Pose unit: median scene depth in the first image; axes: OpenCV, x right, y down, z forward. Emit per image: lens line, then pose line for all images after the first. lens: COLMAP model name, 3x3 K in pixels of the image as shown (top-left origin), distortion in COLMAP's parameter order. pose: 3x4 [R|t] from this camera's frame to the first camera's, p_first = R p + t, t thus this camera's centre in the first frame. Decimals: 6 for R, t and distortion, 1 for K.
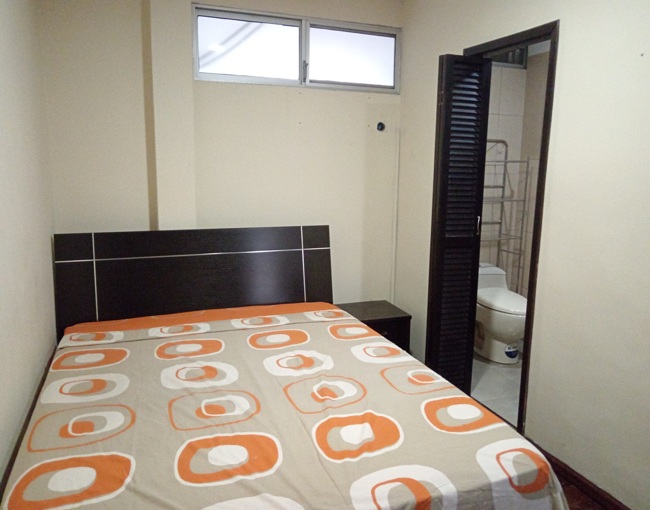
lens RADIAL K [[505.5, 0, 323.3], [0, 505.5, 255.1], [0, 0, 1]] dist [-0.006247, 0.001283]
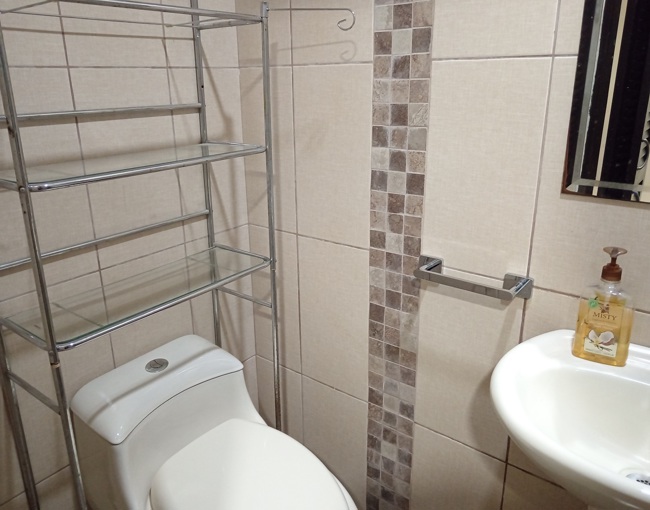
lens RADIAL K [[505.5, 0, 324.5], [0, 505.5, 254.1], [0, 0, 1]] dist [-0.006247, 0.001283]
pose [[0.855255, -0.188125, 0.482853, 0.248960], [0.097624, 0.973585, 0.206402, -0.102881], [-0.508928, -0.129388, 0.851029, 0.666839]]
